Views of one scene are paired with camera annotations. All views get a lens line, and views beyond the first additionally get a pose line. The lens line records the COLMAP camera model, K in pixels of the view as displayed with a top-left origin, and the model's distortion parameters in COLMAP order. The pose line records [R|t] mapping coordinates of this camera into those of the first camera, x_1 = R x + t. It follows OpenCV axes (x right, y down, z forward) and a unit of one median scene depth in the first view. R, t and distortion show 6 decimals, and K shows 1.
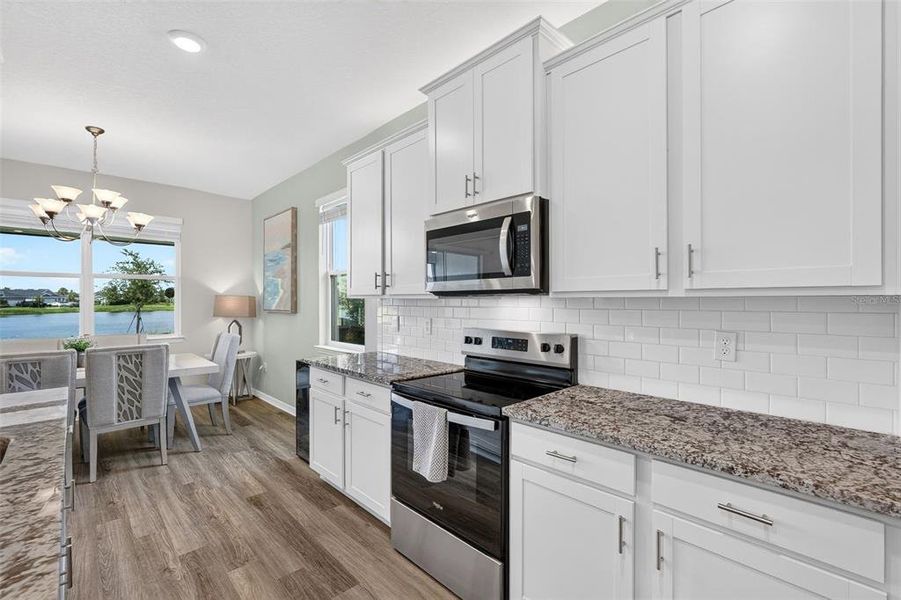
lens RADIAL K [[394.0, 0, 450.5], [0, 394.0, 300.0], [0, 0, 1]] dist [-0.010559, 0.000549]
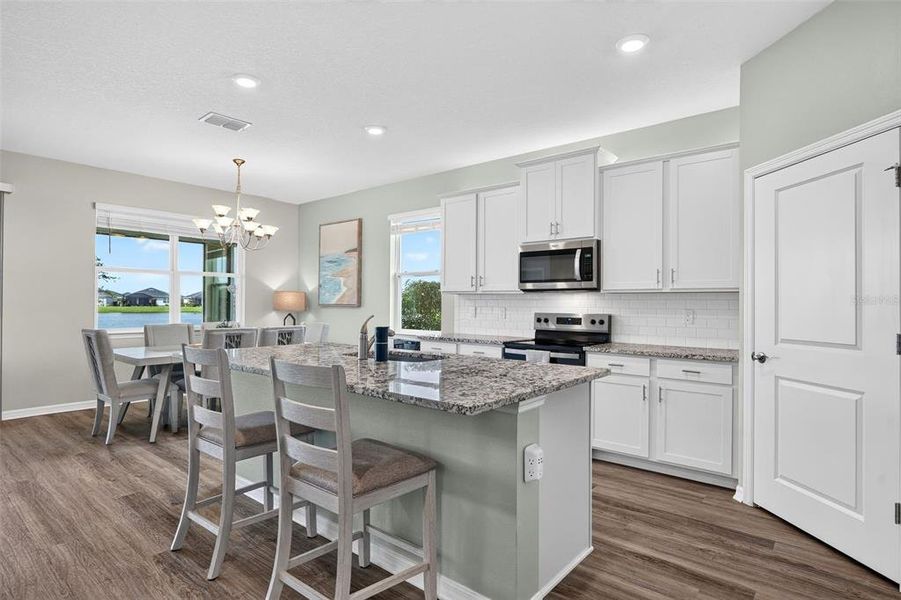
lens RADIAL K [[470.3, 0, 450.5], [0, 470.3, 300.0], [0, 0, 1]] dist [-0.010619, 0.001533]
pose [[0.993630, 0.010210, 0.112224, -0.421154], [-0.009440, 0.999928, -0.007396, 0.030852], [-0.112292, 0.006290, 0.993655, -0.675425]]
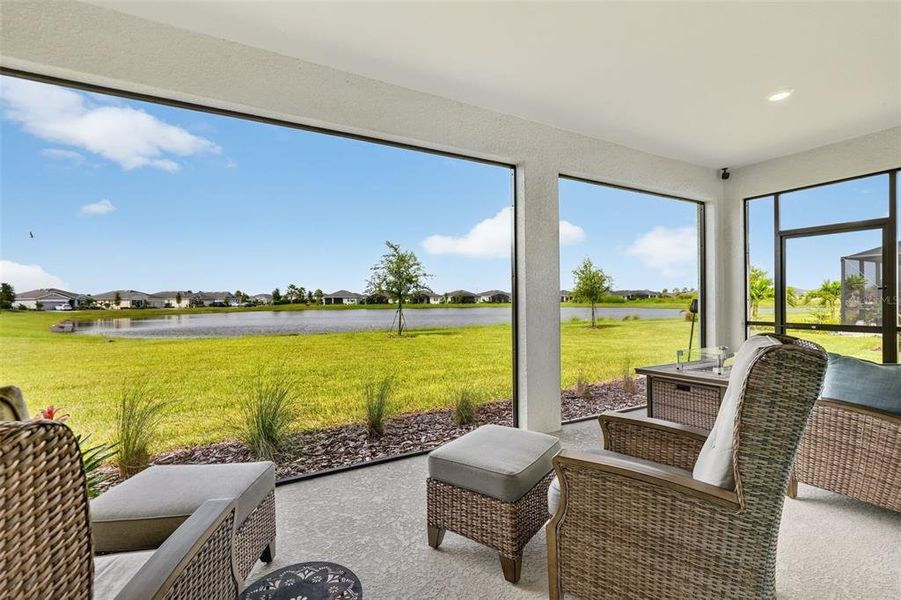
lens RADIAL K [[400.1, 0, 447.3], [0, 400.1, 295.6], [0, 0, 1]] dist [-0.008688, 0.000542]
pose [[0.960733, -0.009933, -0.277297, -2.278110], [0.007230, 0.999916, -0.010771, 0.075171], [0.277381, 0.008343, 0.960724, 0.549590]]
